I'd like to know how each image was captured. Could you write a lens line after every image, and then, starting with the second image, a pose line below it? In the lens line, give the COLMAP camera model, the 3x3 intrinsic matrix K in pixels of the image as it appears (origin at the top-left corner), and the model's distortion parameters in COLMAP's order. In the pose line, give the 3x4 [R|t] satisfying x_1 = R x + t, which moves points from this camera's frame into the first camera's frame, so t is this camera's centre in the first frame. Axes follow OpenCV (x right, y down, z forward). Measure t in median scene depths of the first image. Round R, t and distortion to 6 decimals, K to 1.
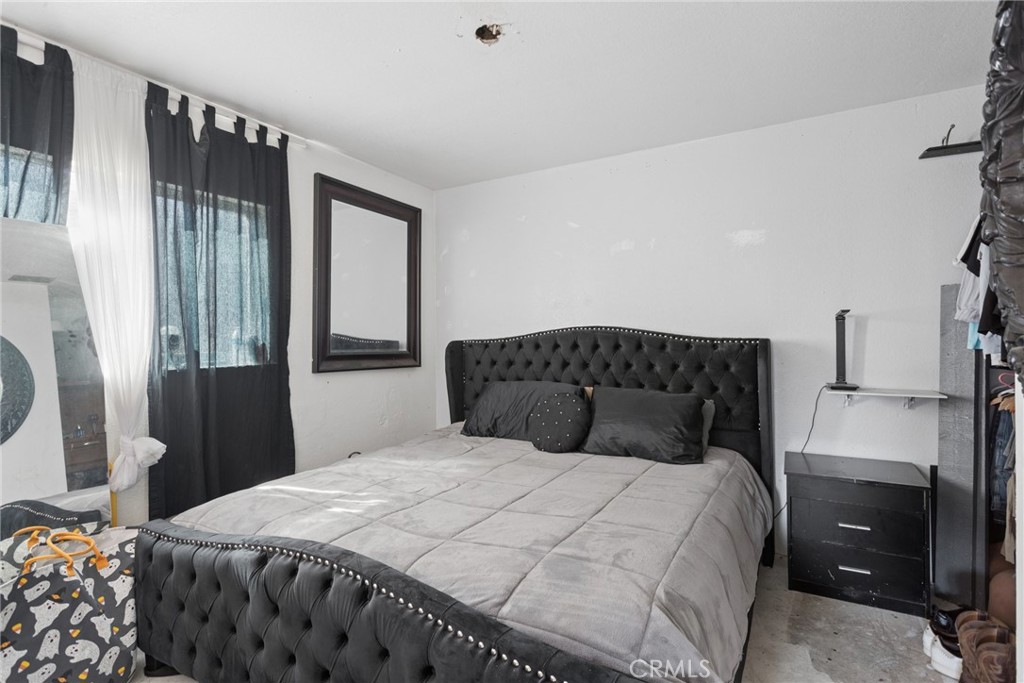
lens RADIAL K [[497.2, 0, 506.8], [0, 497.2, 341.3], [0, 0, 1]] dist [-0.016778, 0.008285]
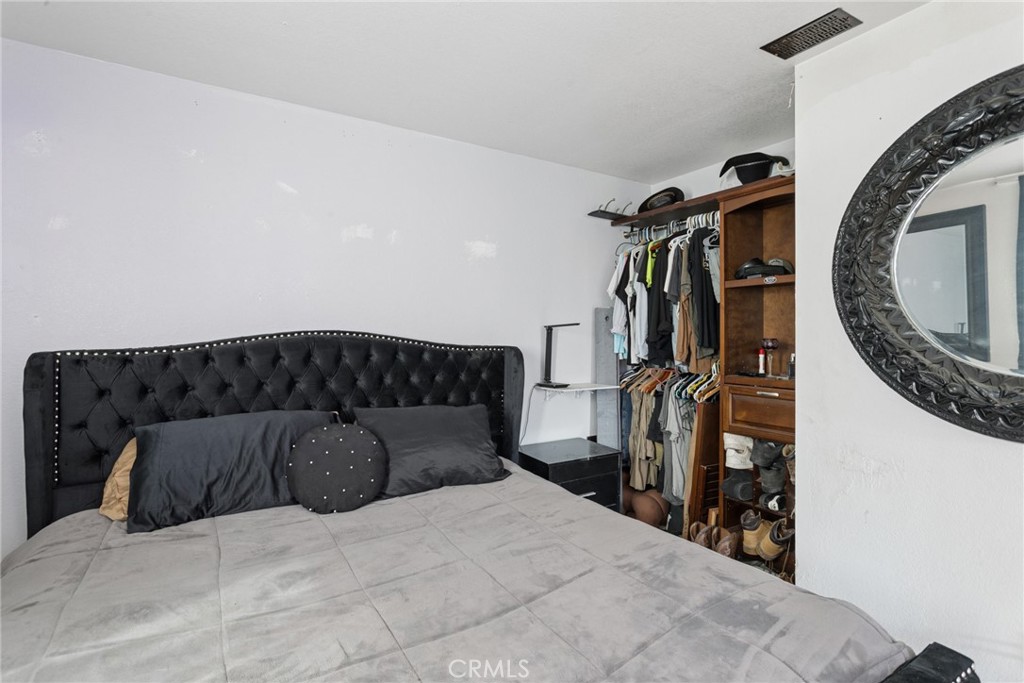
lens RADIAL K [[497.2, 0, 510.8], [0, 497.2, 340.3], [0, 0, 1]] dist [-0.016778, 0.008285]
pose [[0.467347, 0.001593, 0.884073, -0.400494], [0.002480, 0.999992, -0.003113, -0.013715], [-0.884071, 0.003647, 0.467339, 0.444982]]
